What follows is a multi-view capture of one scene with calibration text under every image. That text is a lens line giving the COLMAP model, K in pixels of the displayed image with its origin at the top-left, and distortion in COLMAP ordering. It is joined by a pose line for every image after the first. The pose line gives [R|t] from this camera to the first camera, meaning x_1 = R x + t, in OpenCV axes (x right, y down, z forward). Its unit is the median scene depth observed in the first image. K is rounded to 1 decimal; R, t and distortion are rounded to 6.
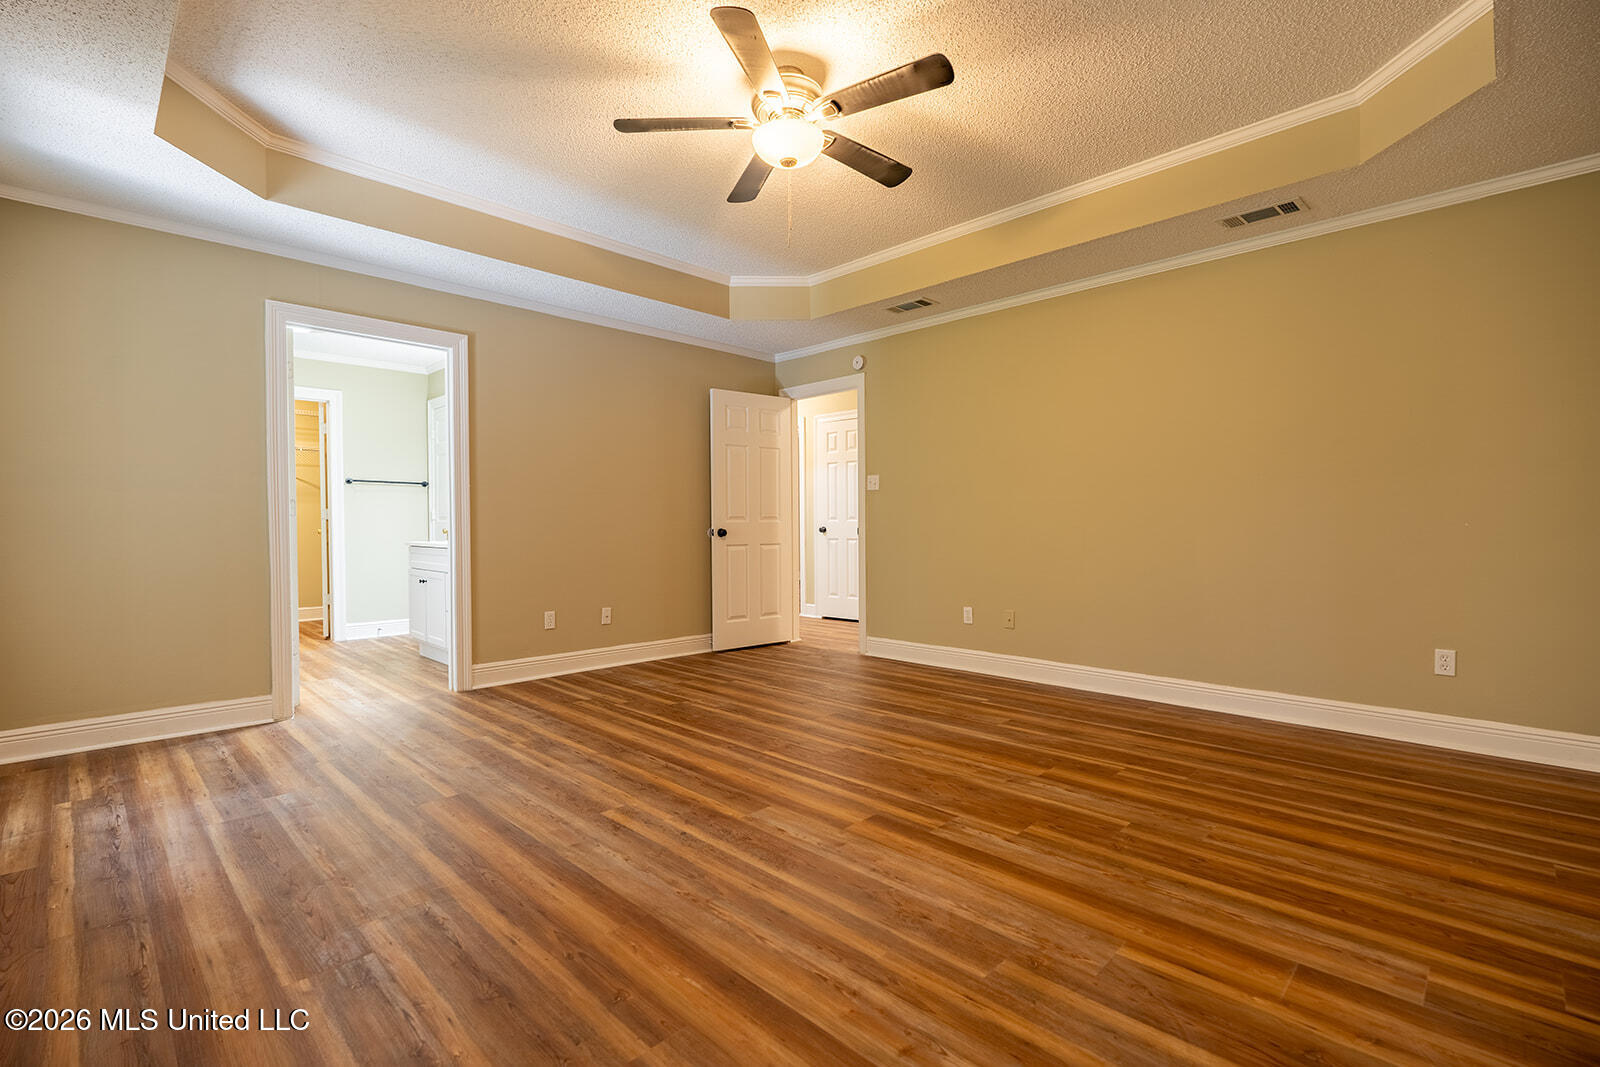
lens RADIAL K [[724.8, 0, 806.3], [0, 724.8, 533.9], [0, 0, 1]] dist [-0.002669, 0.000659]
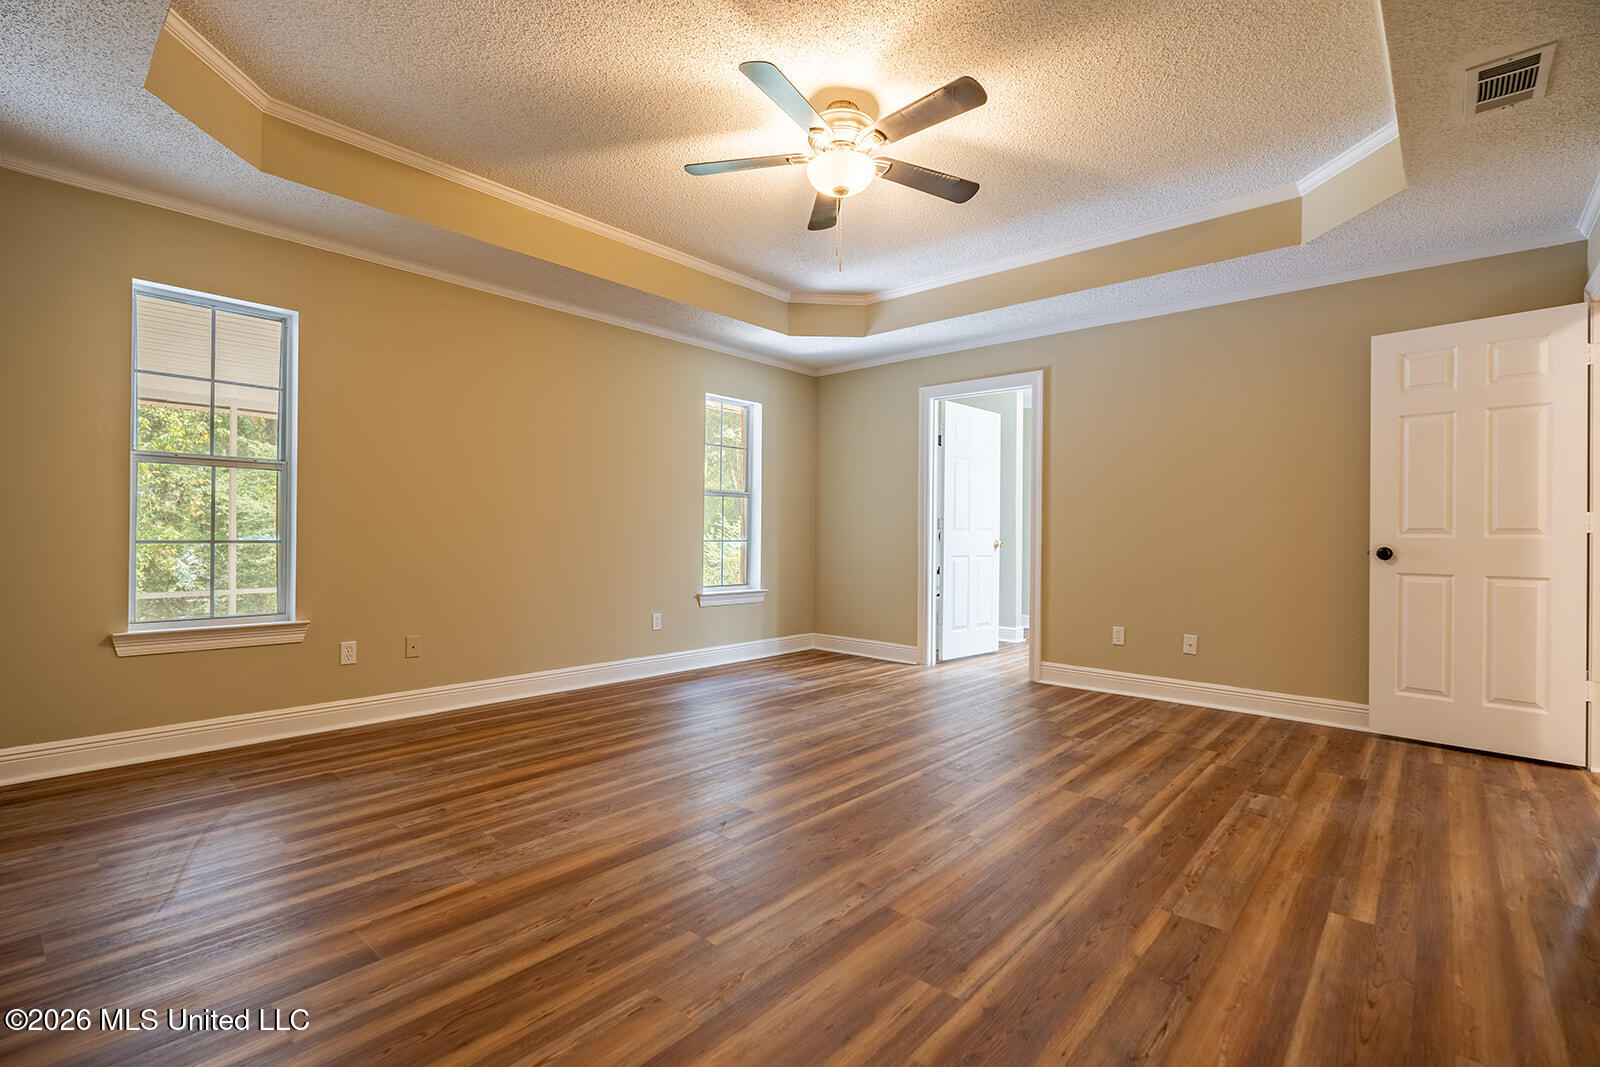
lens RADIAL K [[724.8, 0, 806.3], [0, 724.8, 533.9], [0, 0, 1]] dist [-0.002669, 0.000659]
pose [[0.047549, 0.002504, -0.998866, 0.901920], [-0.023189, 0.999730, 0.001402, -0.014578], [0.998600, 0.023096, 0.047594, 0.800020]]
